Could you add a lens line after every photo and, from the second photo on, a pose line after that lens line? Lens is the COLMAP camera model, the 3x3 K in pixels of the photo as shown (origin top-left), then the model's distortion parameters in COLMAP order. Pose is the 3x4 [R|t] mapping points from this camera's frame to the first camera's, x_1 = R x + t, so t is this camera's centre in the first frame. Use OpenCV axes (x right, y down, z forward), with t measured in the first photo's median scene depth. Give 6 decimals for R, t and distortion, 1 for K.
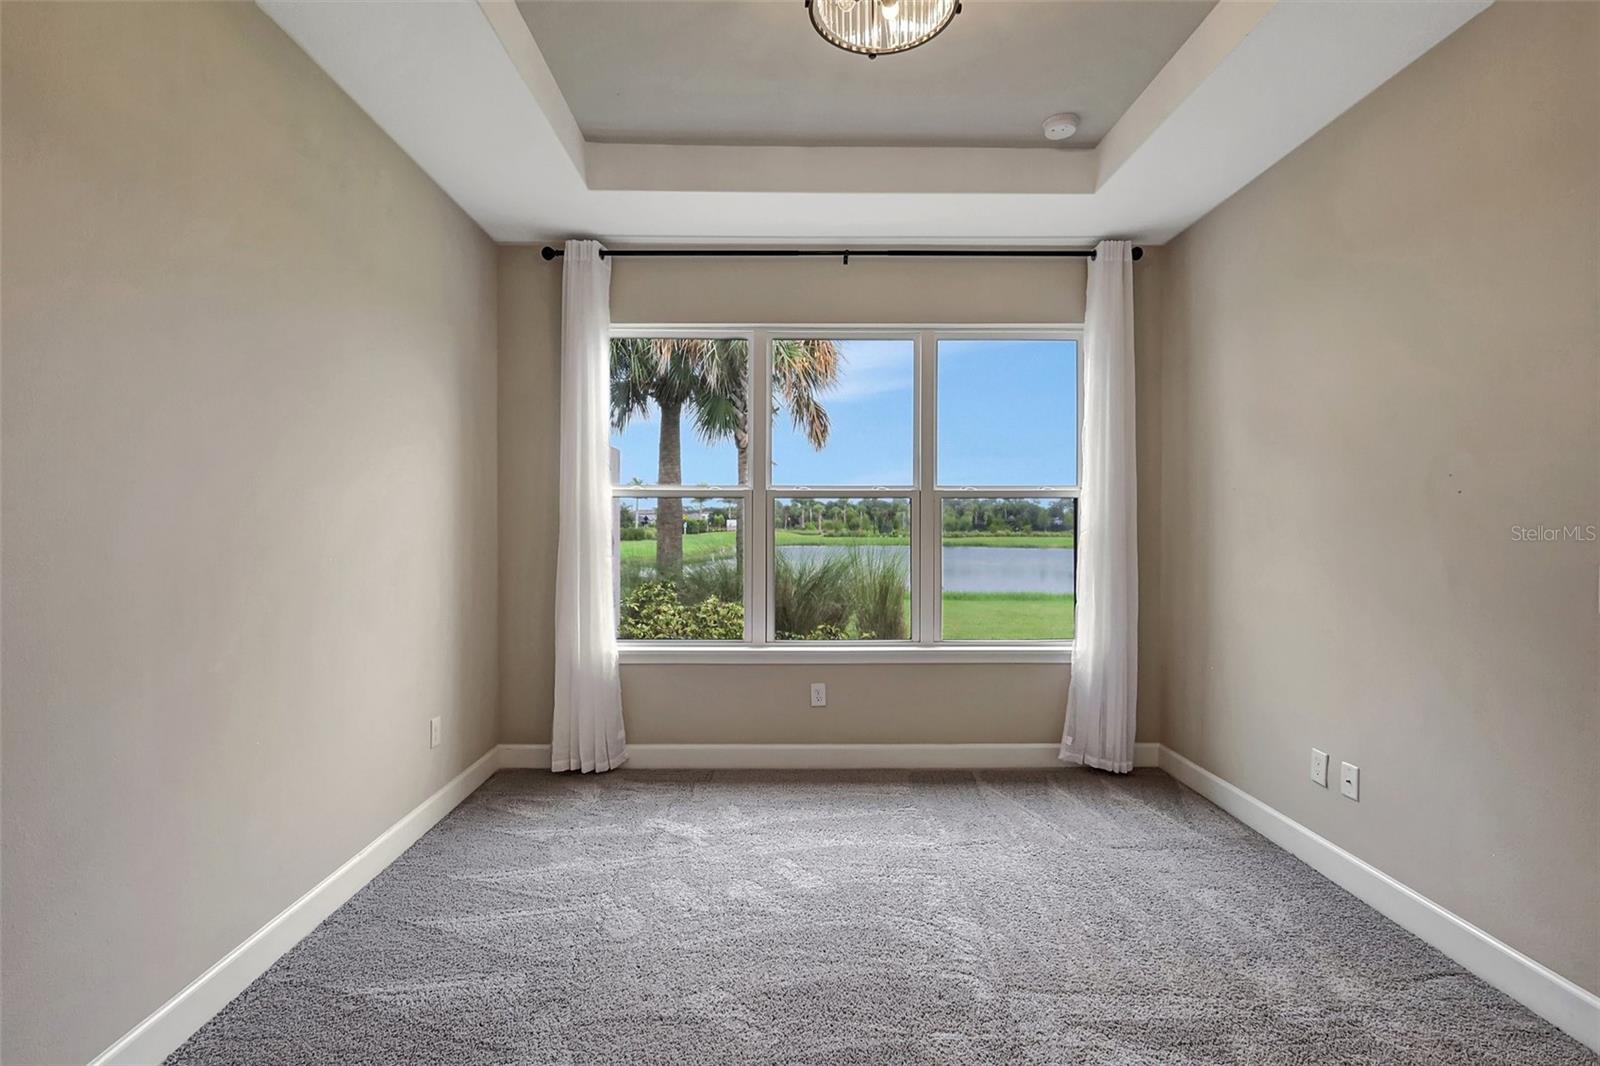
lens RADIAL K [[744.6, 0, 806.8], [0, 744.6, 526.0], [0, 0, 1]] dist [-0.001941, 0.001807]
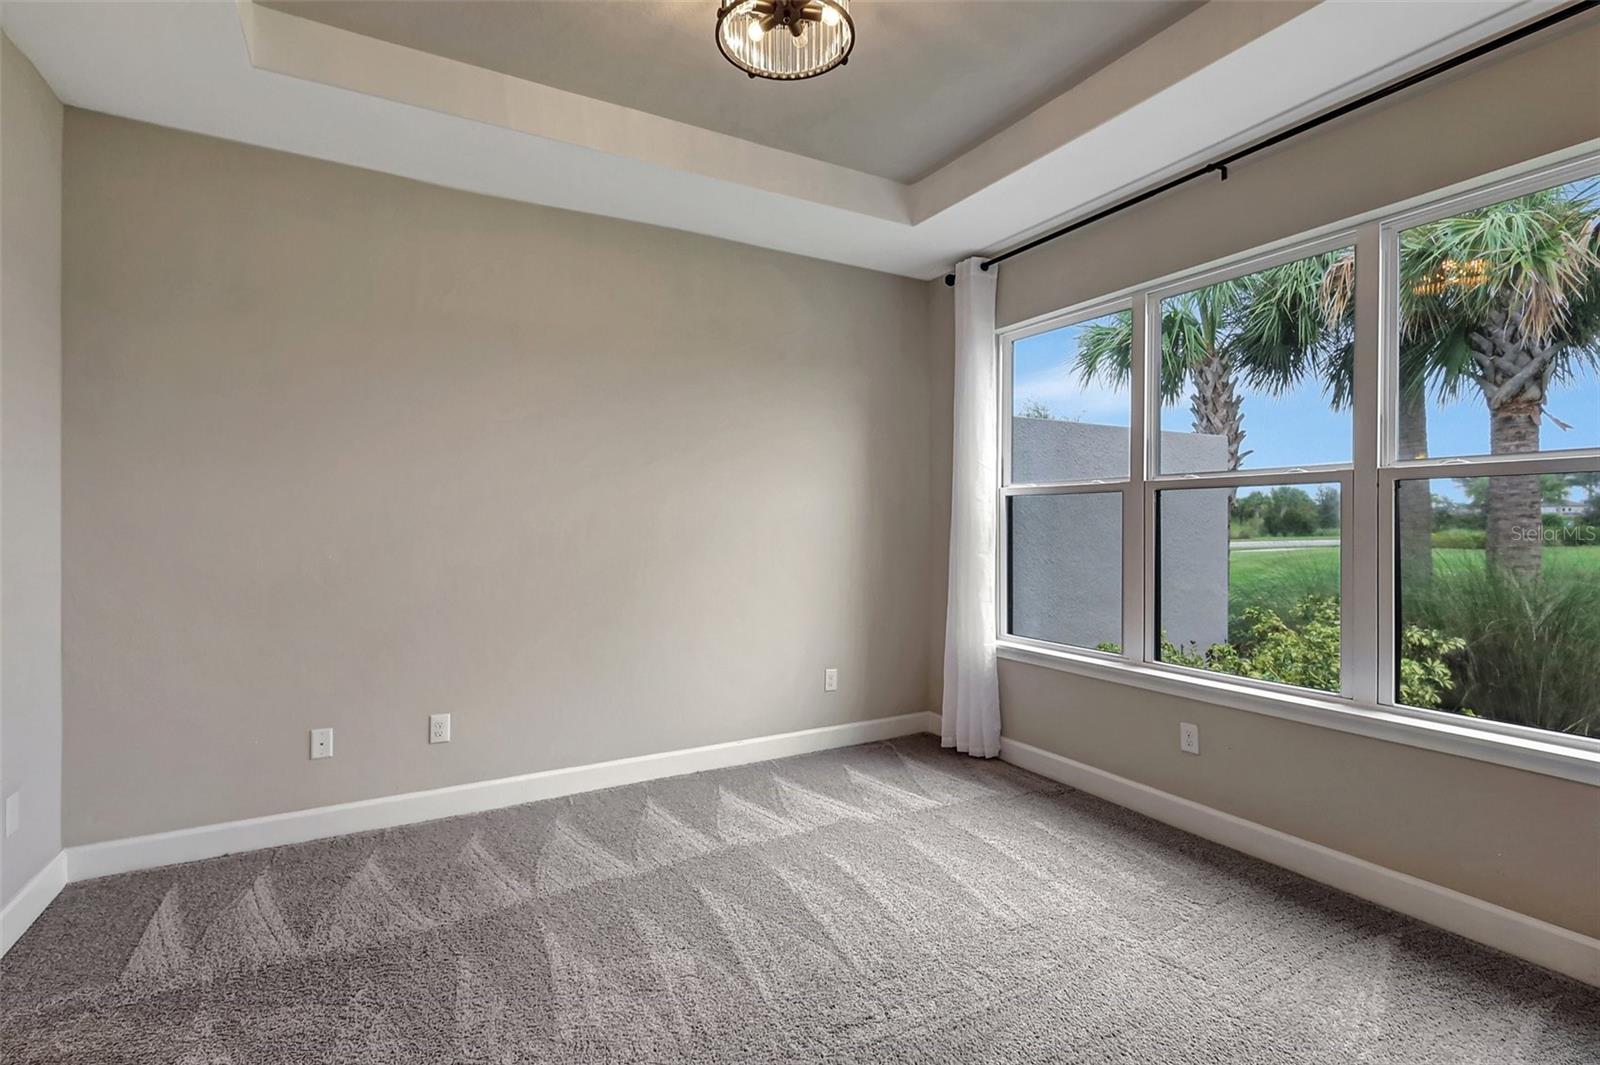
lens RADIAL K [[744.6, 0, 771.5], [0, 744.6, 523.3], [0, 0, 1]] dist [-0.001941, 0.001807]
pose [[0.462654, -0.000075, -0.886539, 0.529834], [-0.000306, 1.000000, -0.000244, -0.001021], [0.886539, 0.000384, 0.462654, 0.251215]]
